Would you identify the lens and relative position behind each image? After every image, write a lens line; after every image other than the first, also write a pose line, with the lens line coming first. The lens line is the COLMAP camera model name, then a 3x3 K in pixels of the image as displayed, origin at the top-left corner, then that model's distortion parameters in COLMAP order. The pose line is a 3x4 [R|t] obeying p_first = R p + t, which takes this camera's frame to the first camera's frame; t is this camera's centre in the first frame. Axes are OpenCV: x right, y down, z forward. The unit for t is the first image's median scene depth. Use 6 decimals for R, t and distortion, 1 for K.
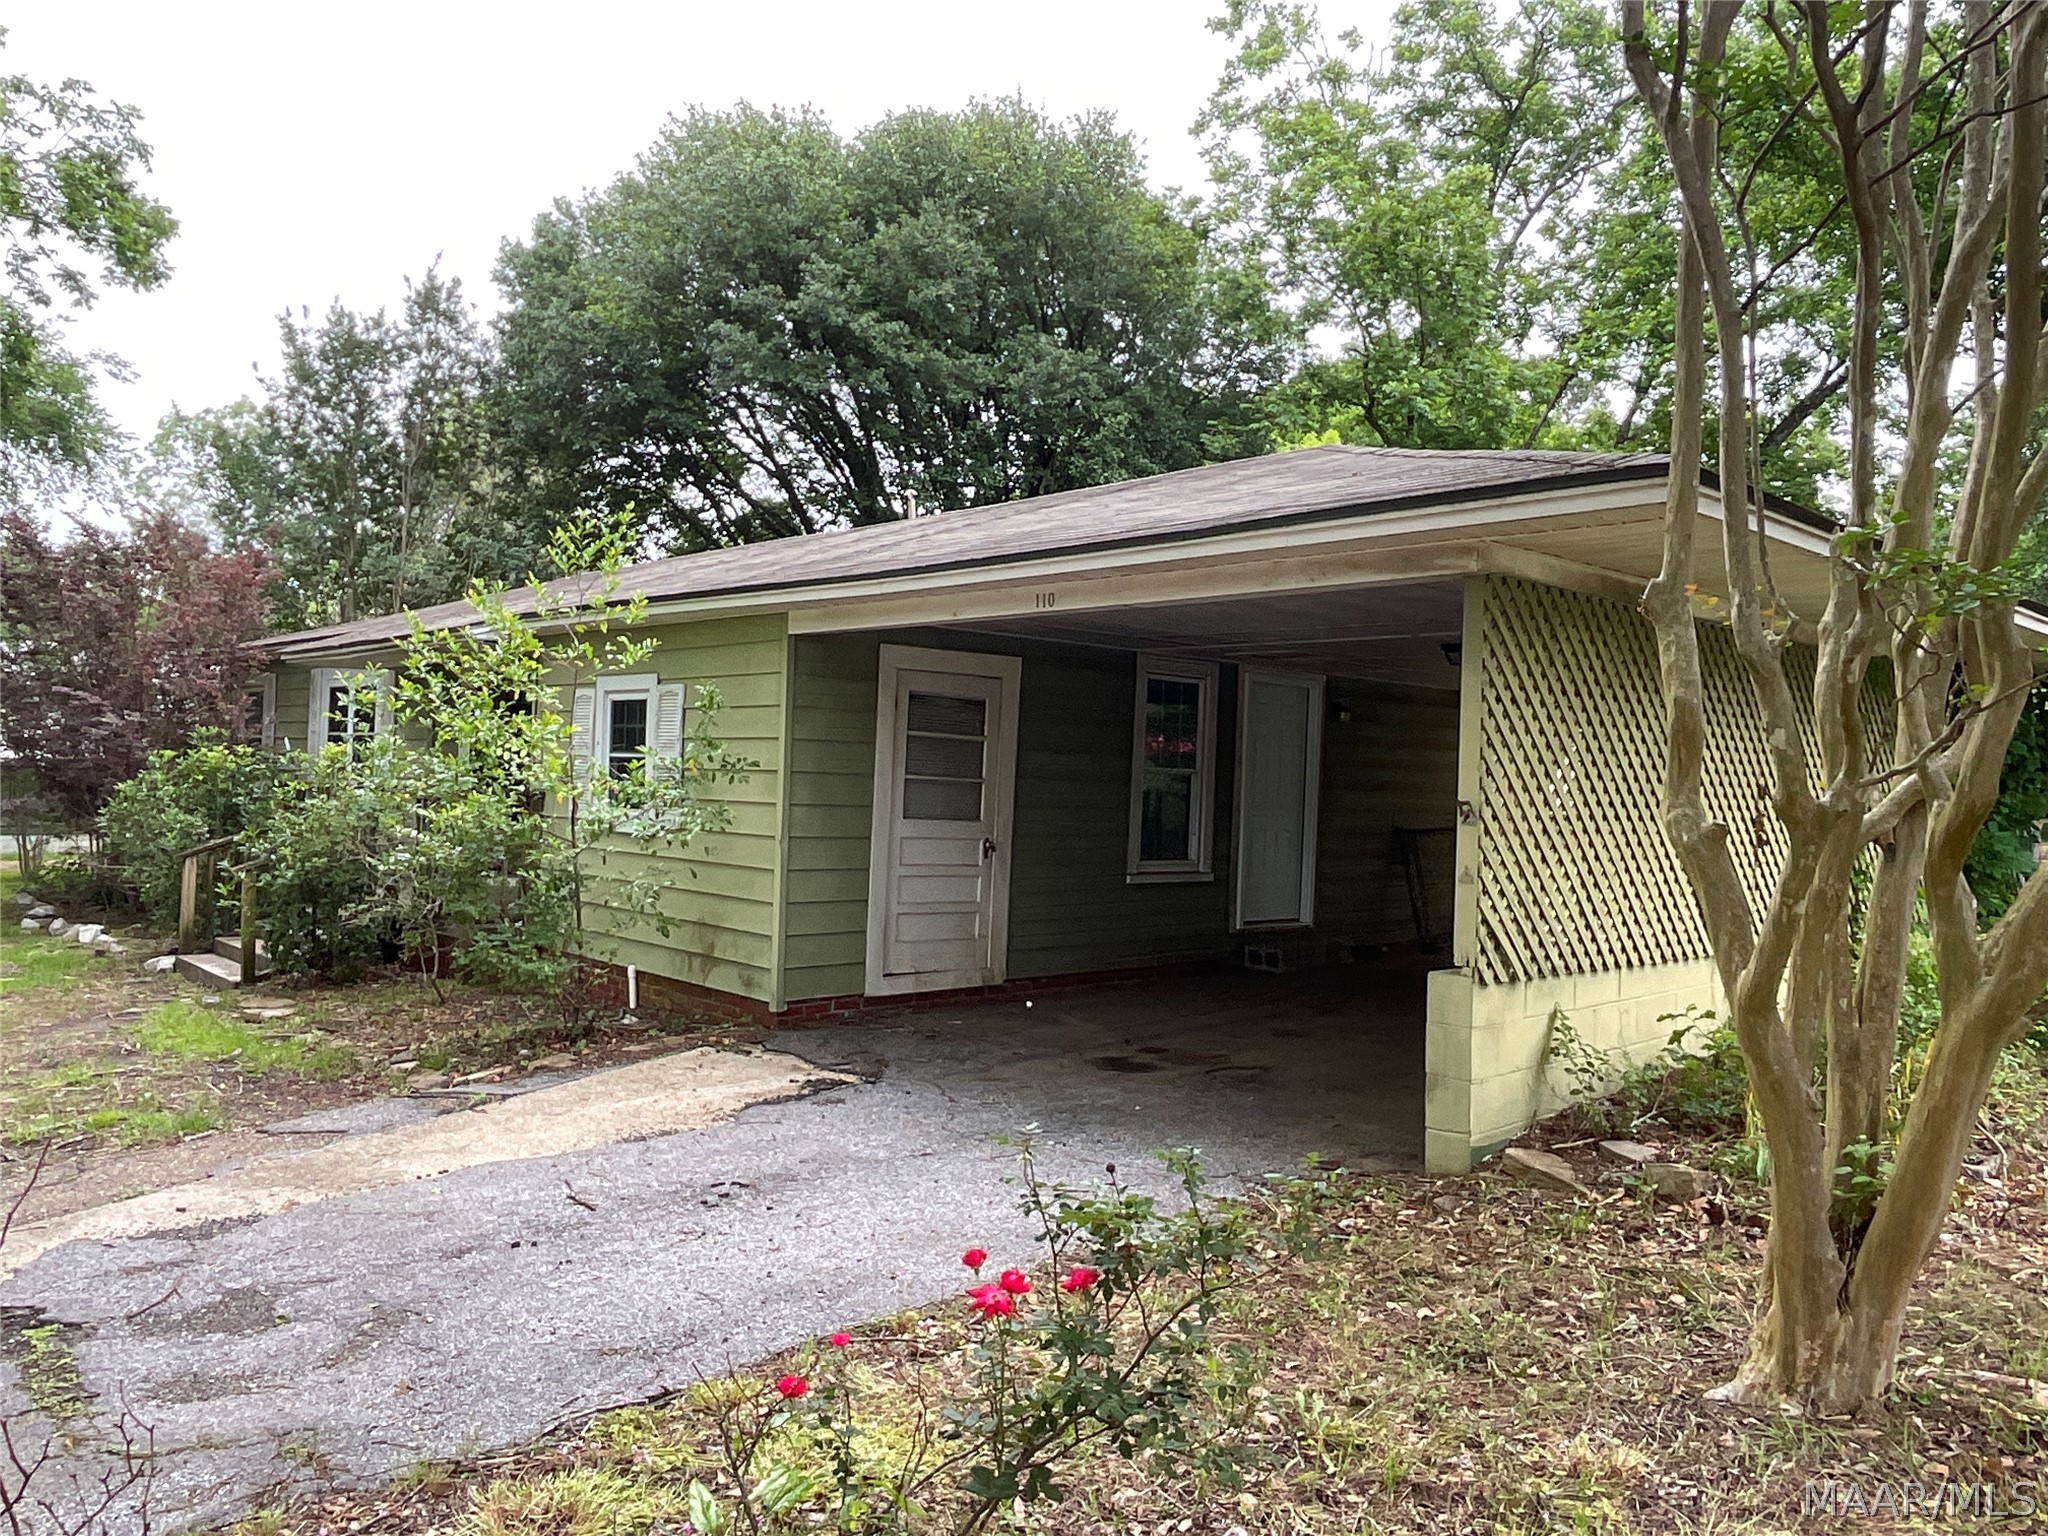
lens RADIAL K [[1456.7, 0, 1024.0], [0, 1456.7, 768.0], [0, 0, 1]] dist [0.038962, -0.059416]
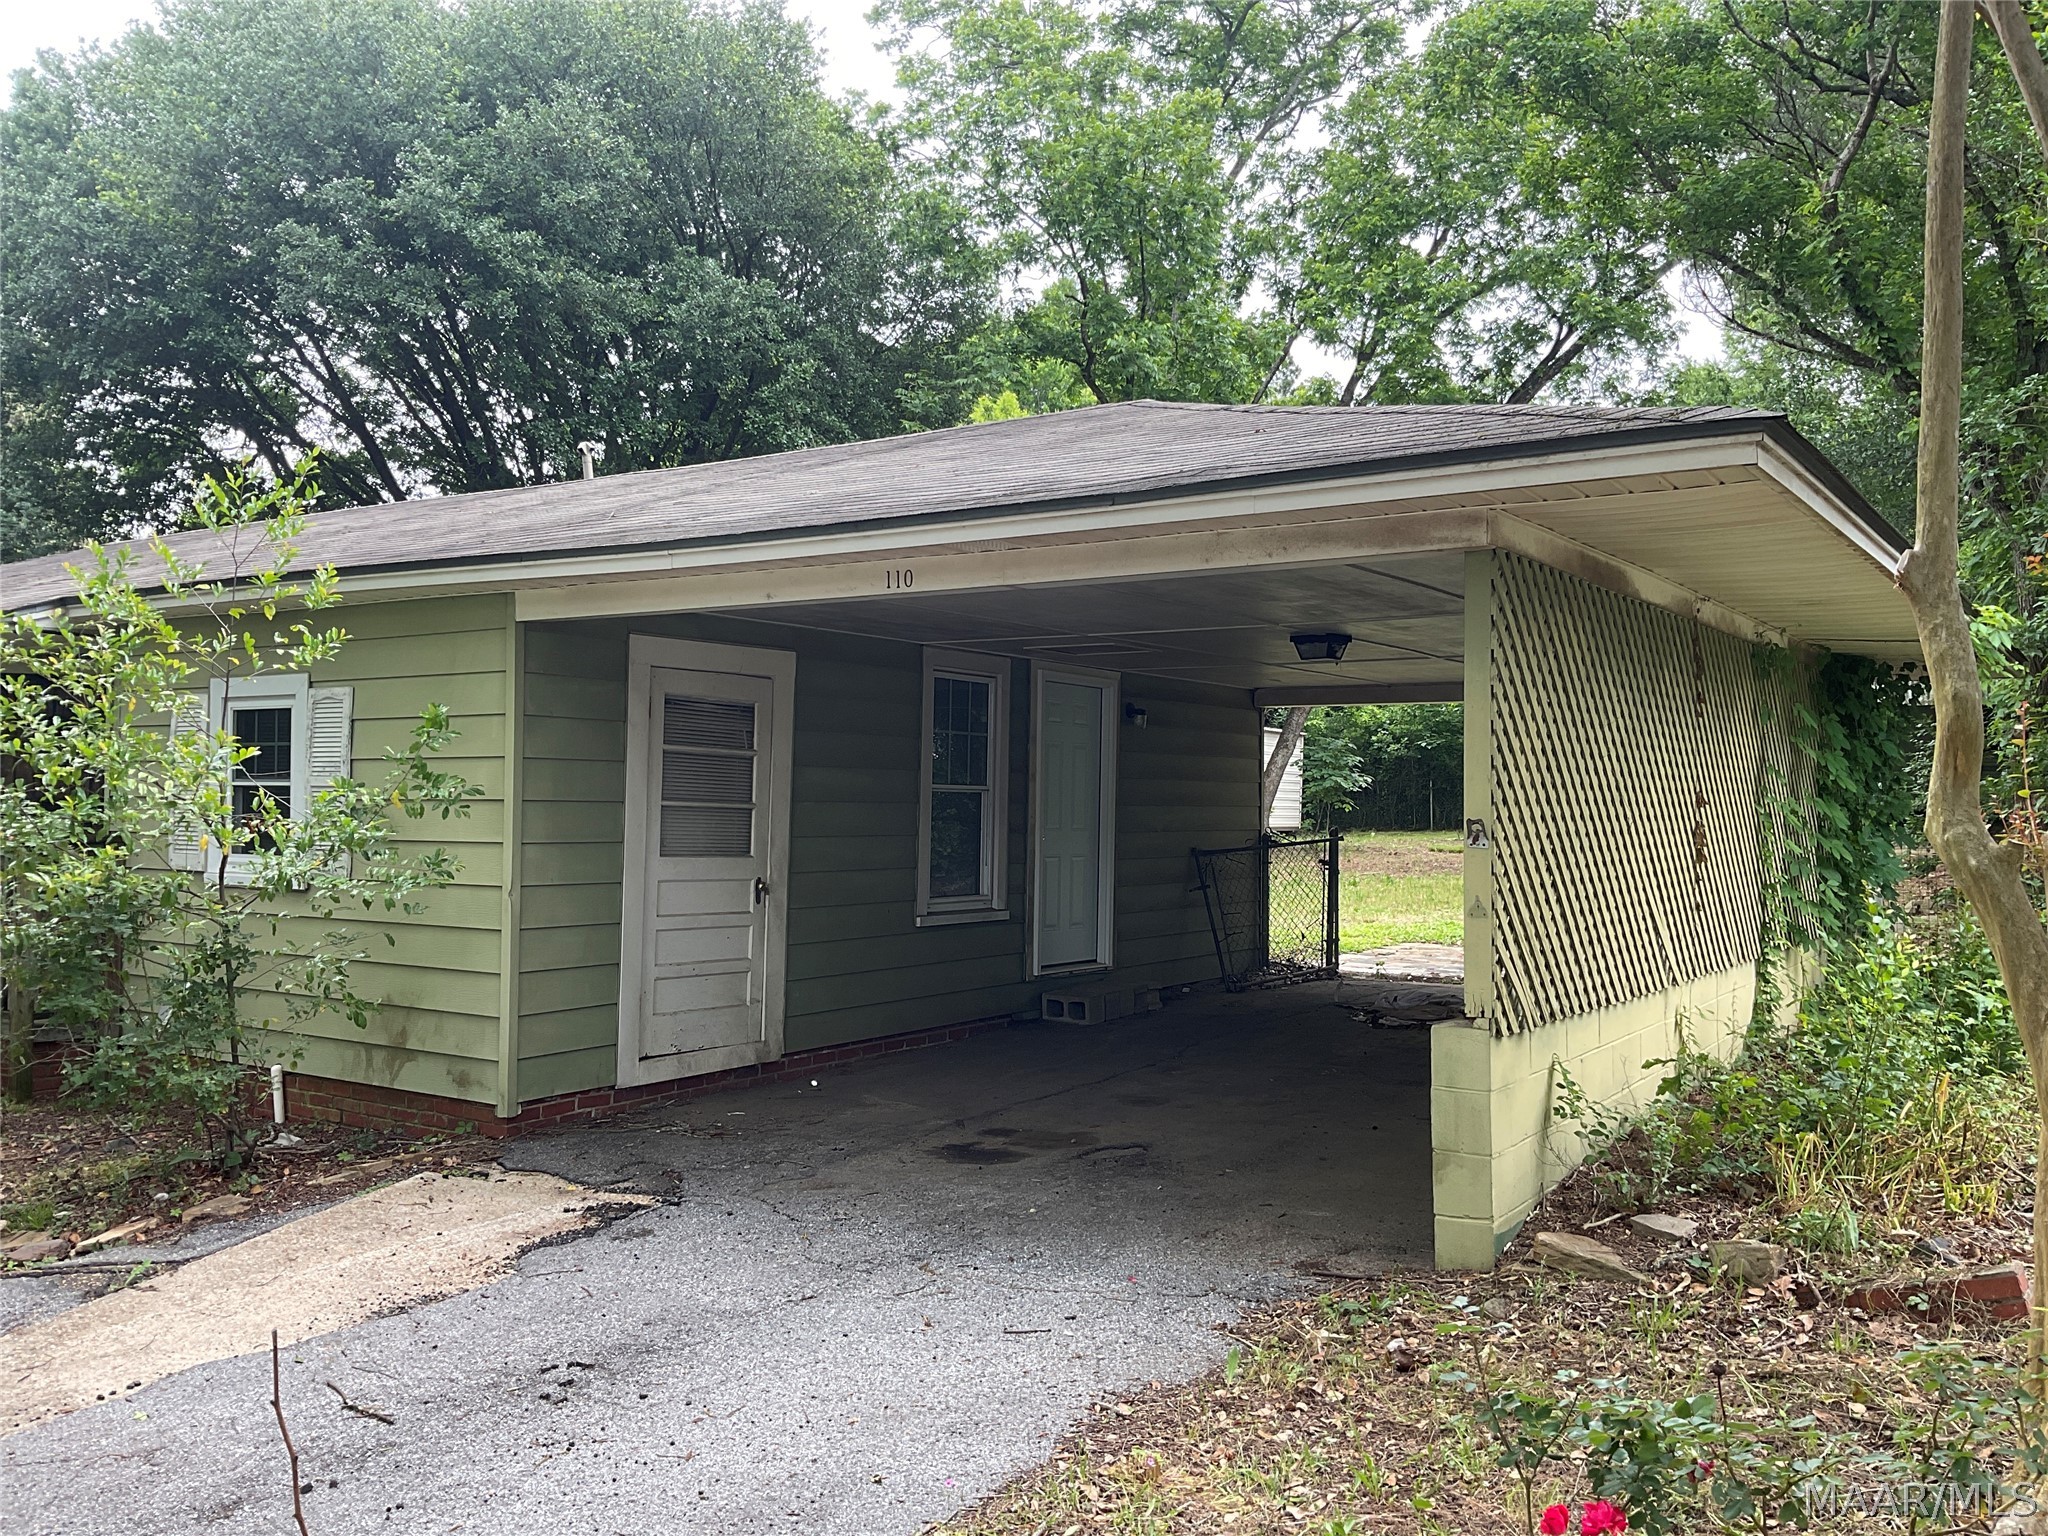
lens RADIAL K [[1699.3, 0, 1024.0], [0, 1699.3, 768.0], [0, 0, 1]] dist [0.128242, -0.246694]
pose [[0.974310, -0.018753, 0.224429, -0.091720], [0.020589, 0.999771, -0.005846, -0.003359], [-0.224268, 0.010316, 0.974473, 0.055395]]
